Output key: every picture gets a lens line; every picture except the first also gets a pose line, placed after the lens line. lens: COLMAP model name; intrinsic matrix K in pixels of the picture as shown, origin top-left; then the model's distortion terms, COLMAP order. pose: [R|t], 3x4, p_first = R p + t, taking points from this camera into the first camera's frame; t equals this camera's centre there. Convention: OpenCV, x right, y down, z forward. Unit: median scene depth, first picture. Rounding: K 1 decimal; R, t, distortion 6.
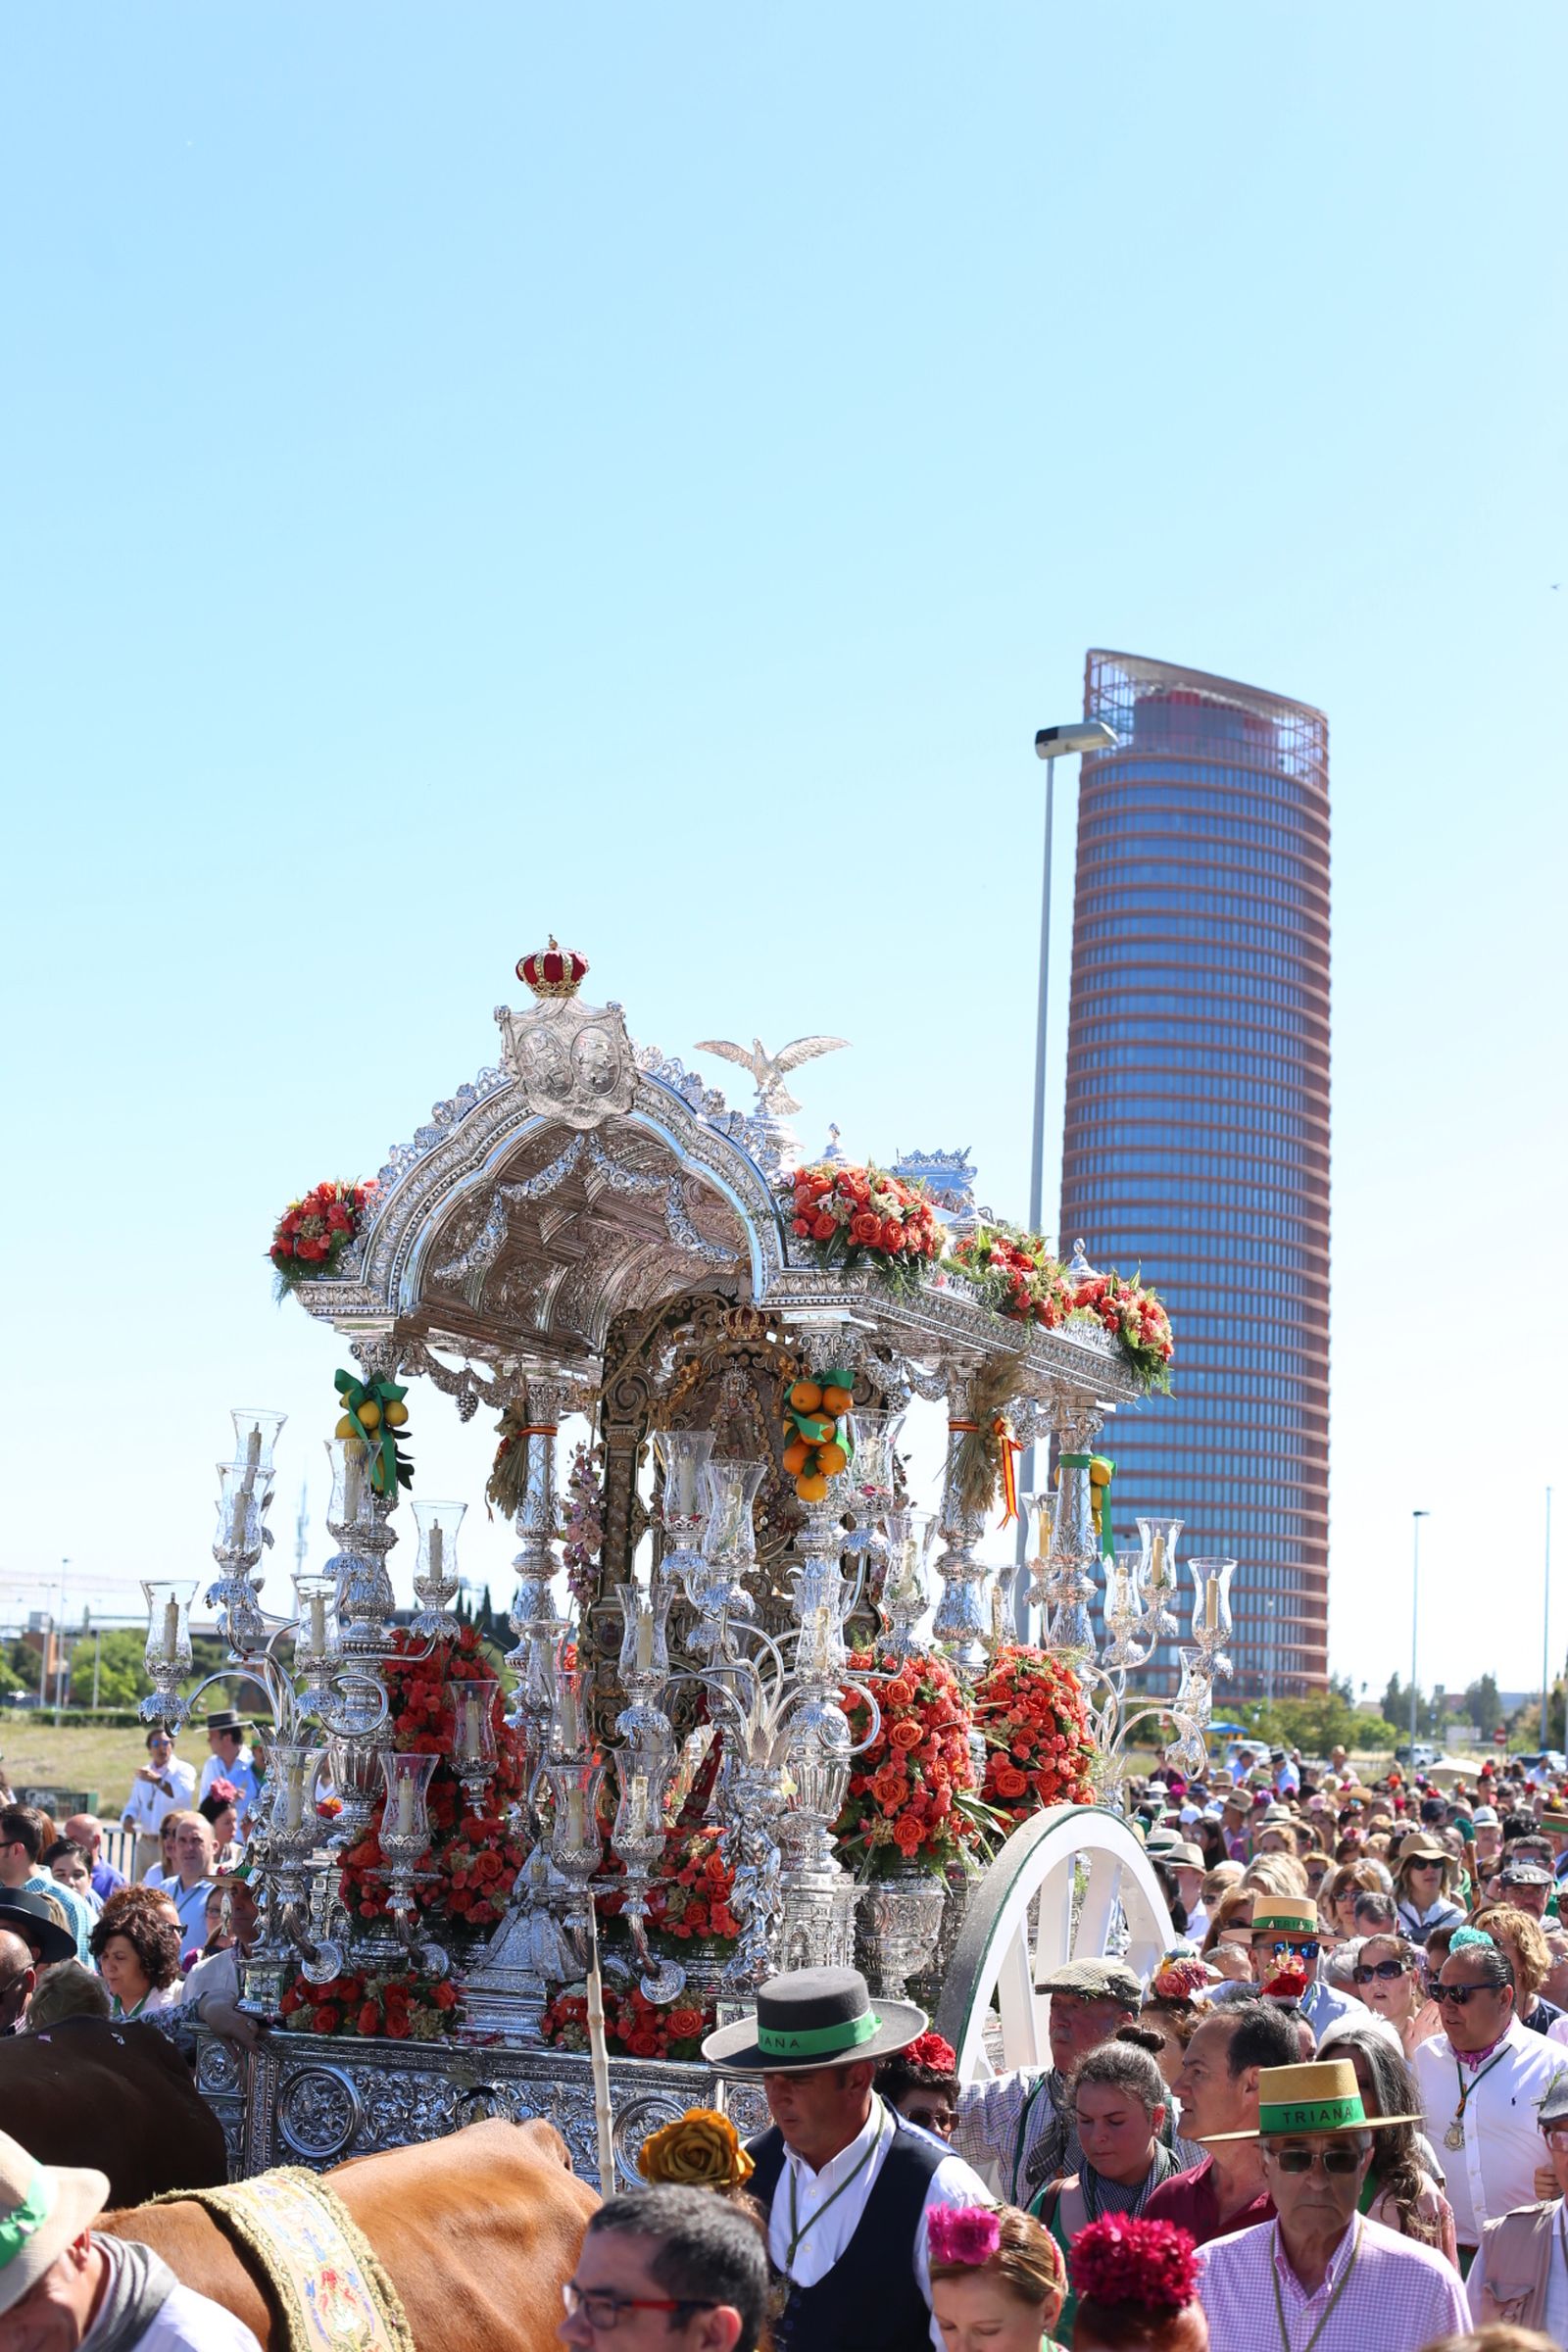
lens RADIAL K [[3414.7, 0, 784.5], [0, 3414.7, 1141.1], [0, 0, 1]] dist [-0.128997, 0.093296]
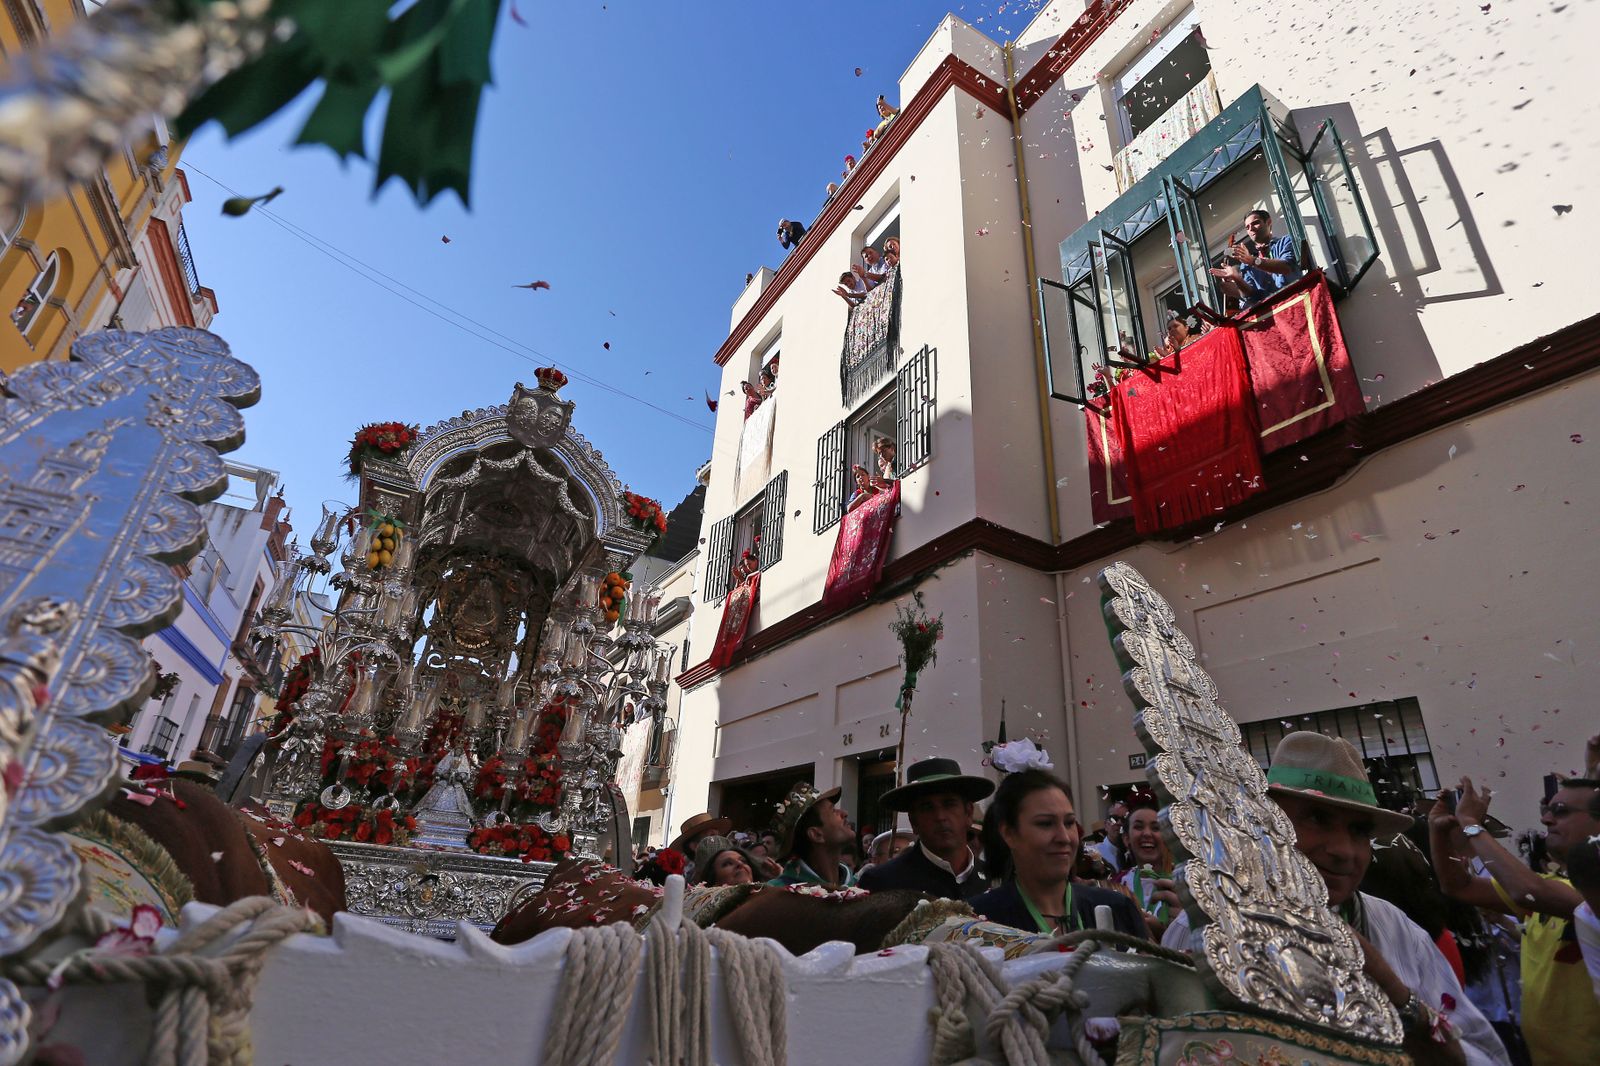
lens RADIAL K [[780.6, 0, 800.0], [0, 780.6, 533.0], [0, 0, 1]] dist [-0.083509, 0.039041]
pose [[0.617725, 0.357757, 0.700304, -0.286064], [-0.169689, 0.930186, -0.325515, 0.187201], [-0.767868, 0.082246, 0.635307, 0.516524]]
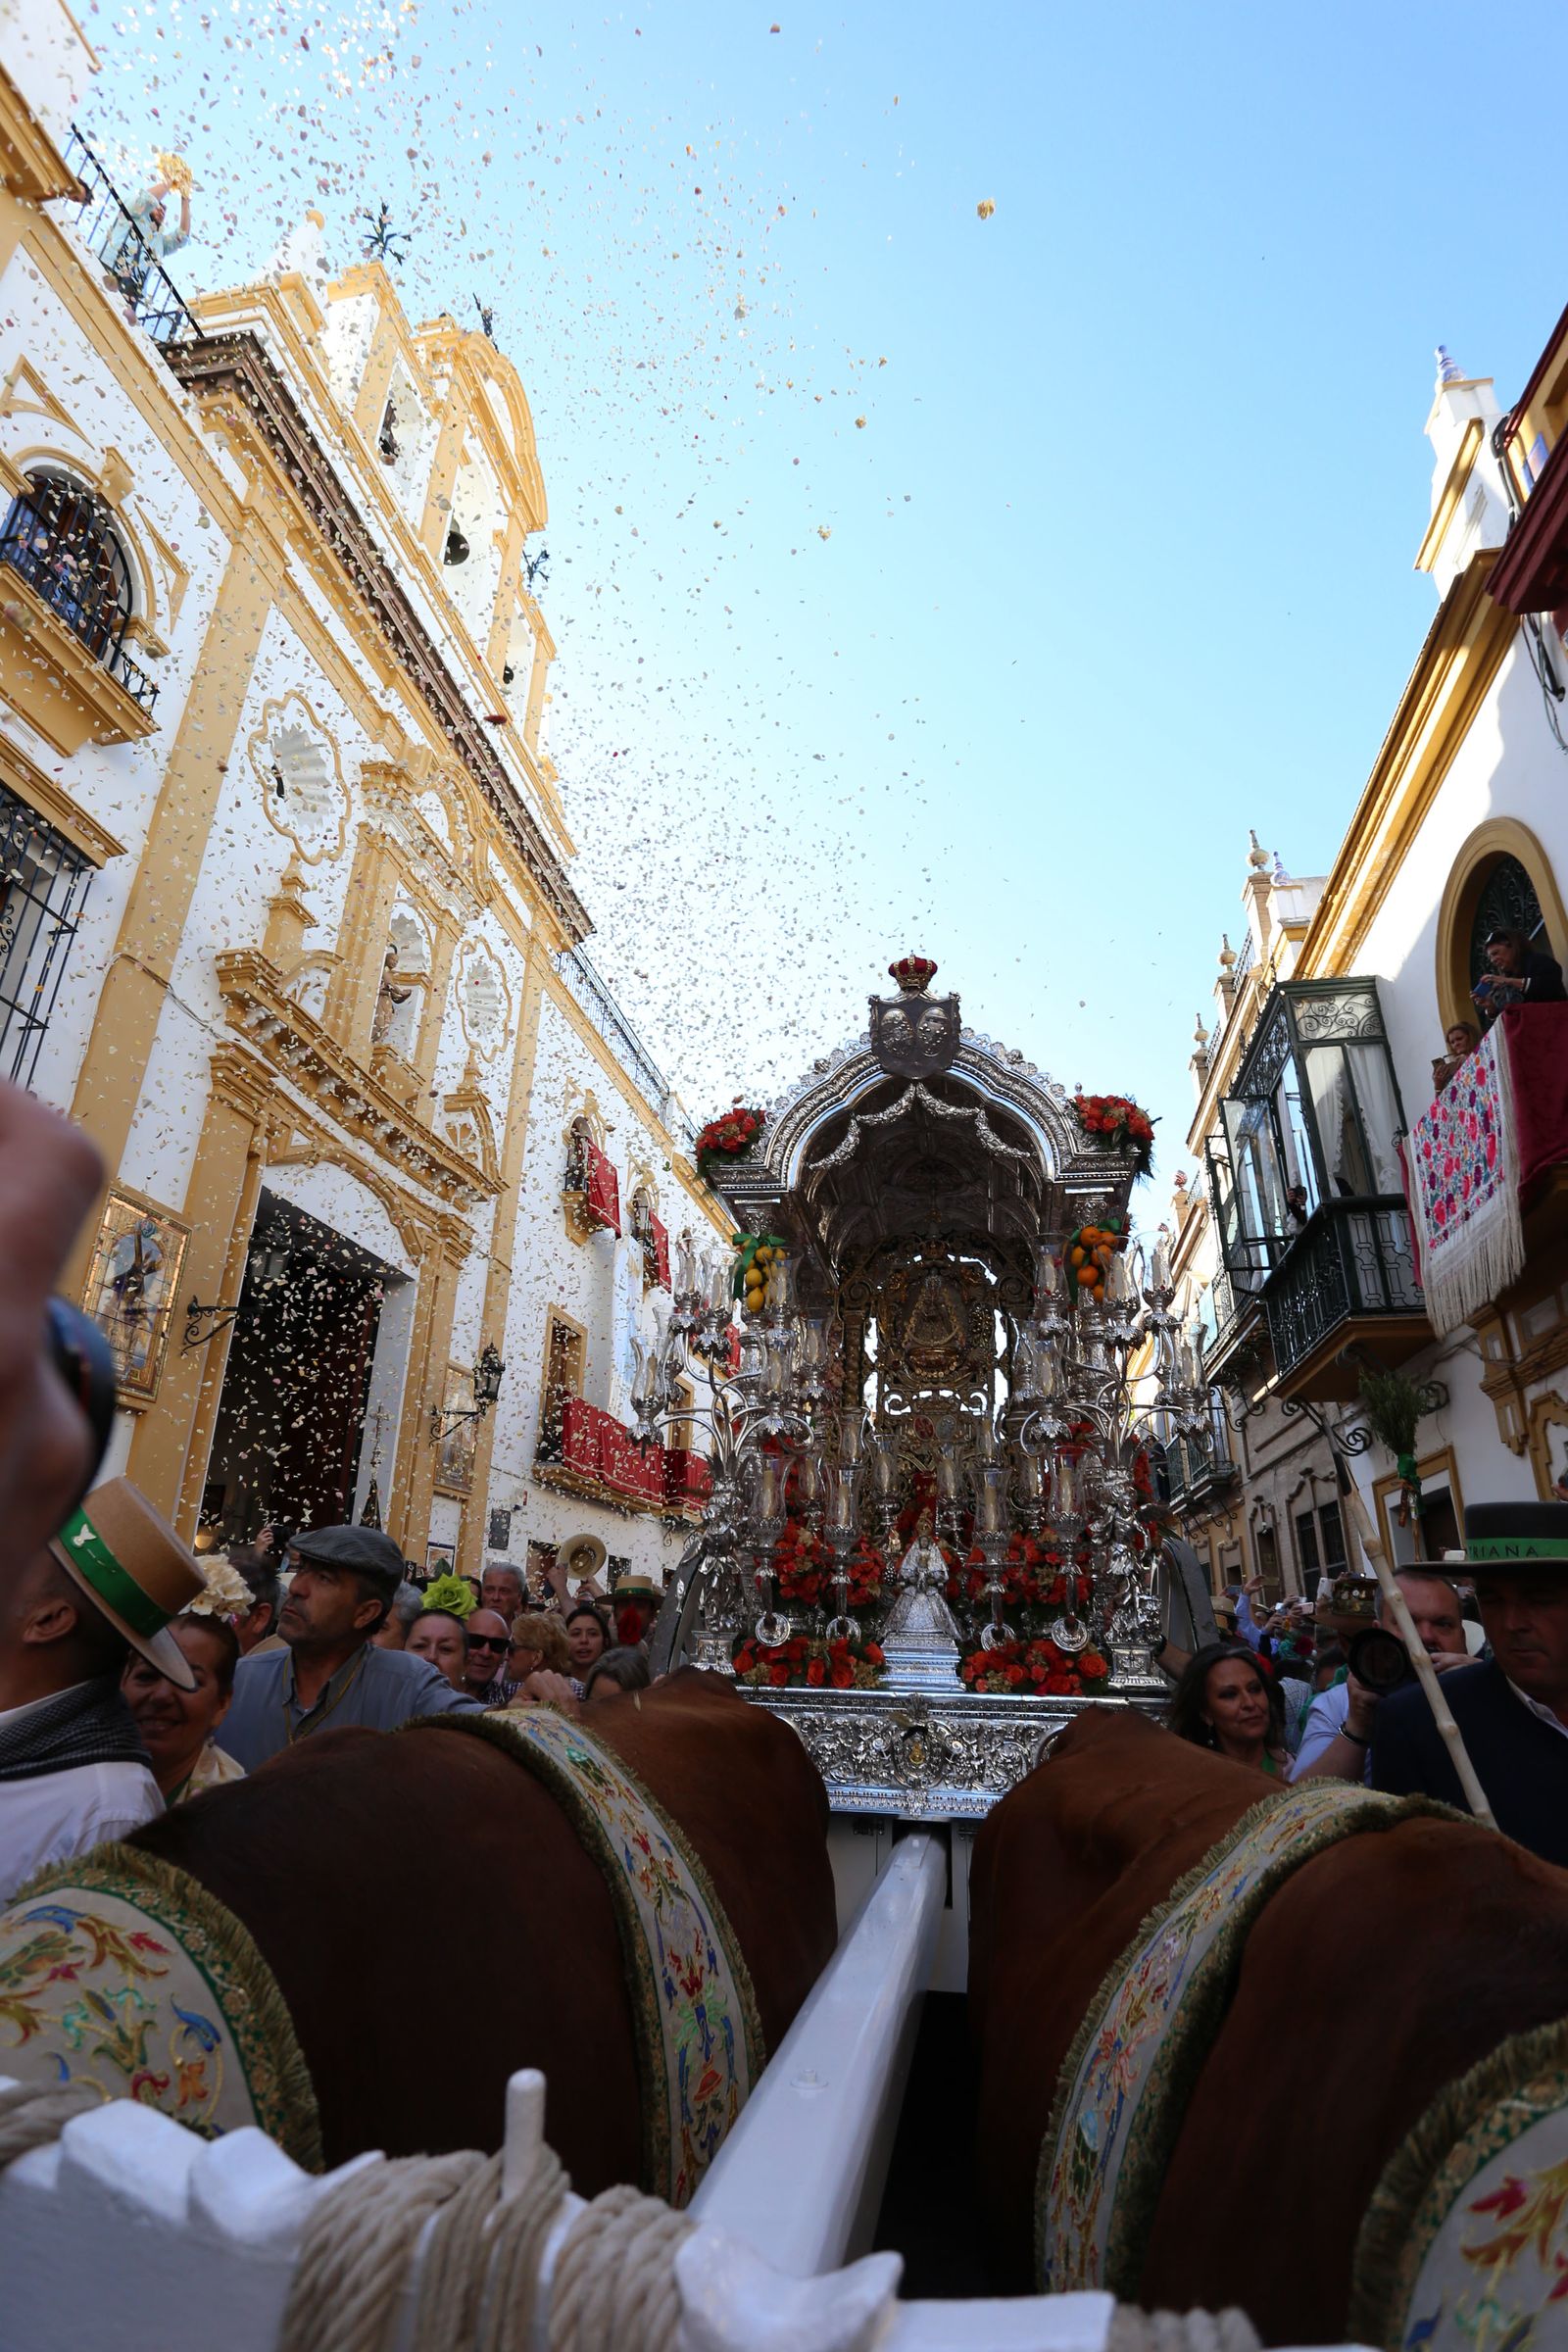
lens RADIAL K [[1147.4, 0, 776.6], [0, 1147.4, 1182.7], [0, 0, 1]] dist [-0.083509, 0.039041]
pose [[0.972315, 0.092186, 0.214720, -0.225396], [-0.044055, 0.974732, -0.218990, 0.158223], [-0.229483, 0.203468, 0.951808, 0.510204]]
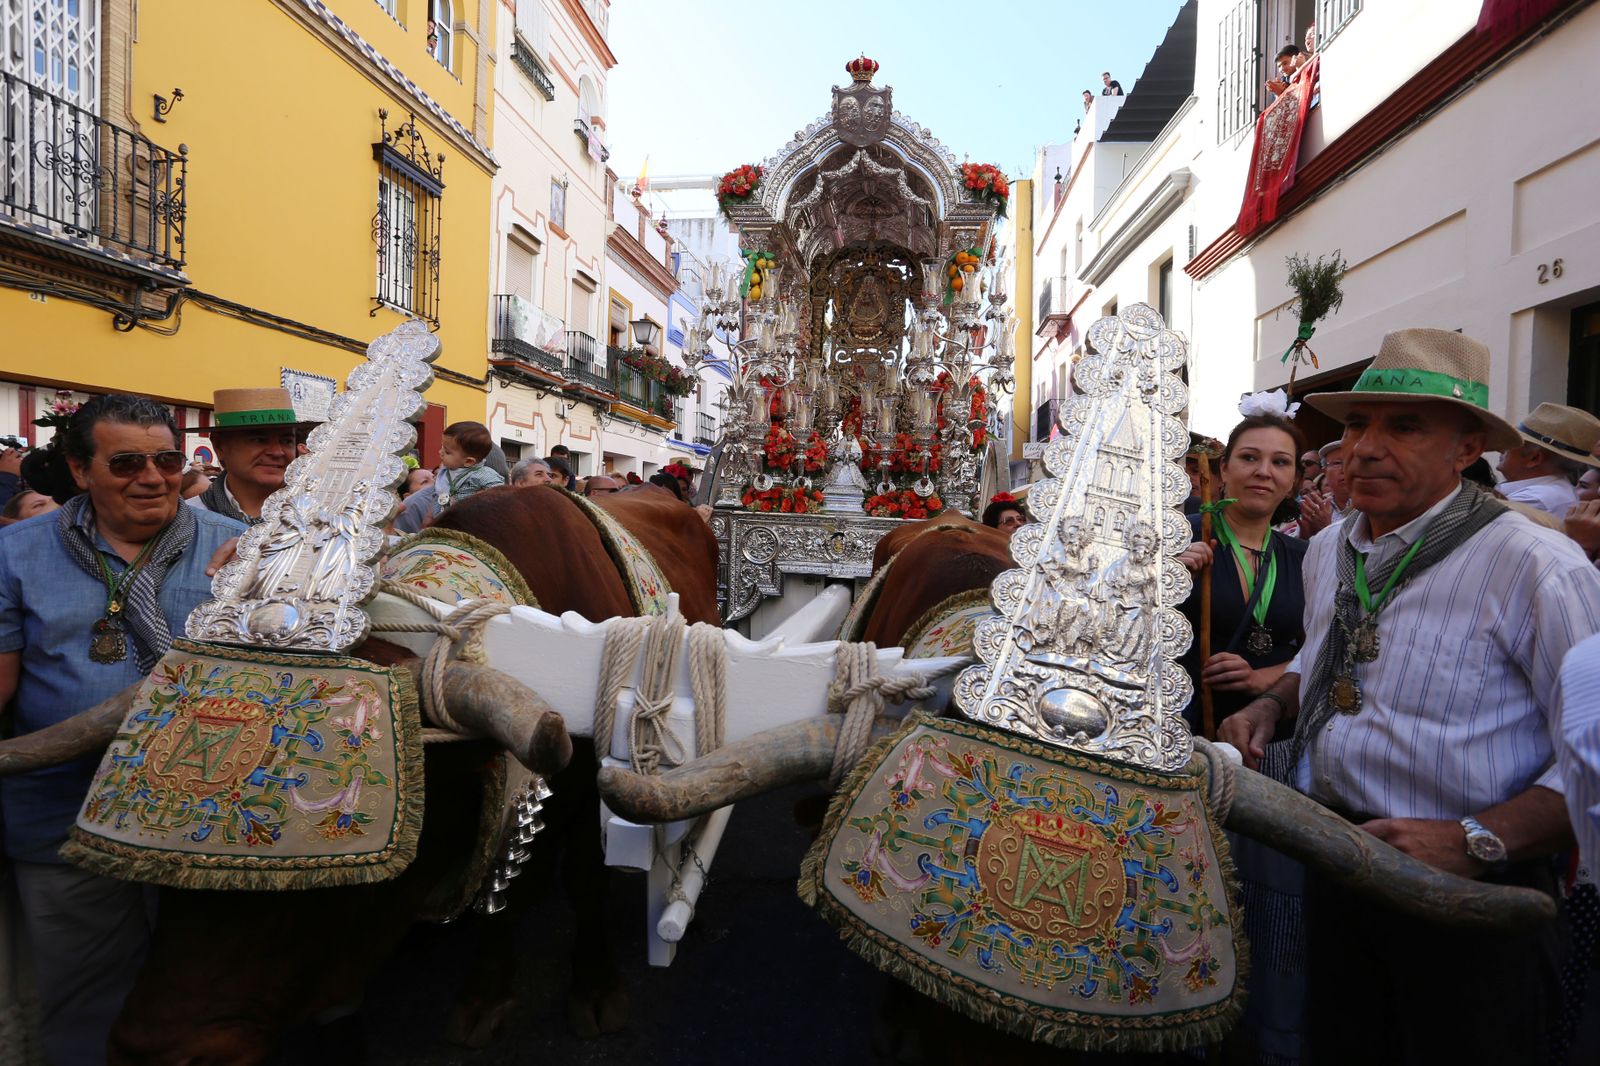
lens RADIAL K [[788.4, 0, 800.3], [0, 788.4, 502.3], [0, 0, 1]] dist [-0.035182, 0.000158]
pose [[0.965832, 0.013962, 0.258792, -0.234583], [-0.059212, 0.984025, 0.167896, 0.150033], [-0.252313, -0.177483, 0.951230, 0.431172]]
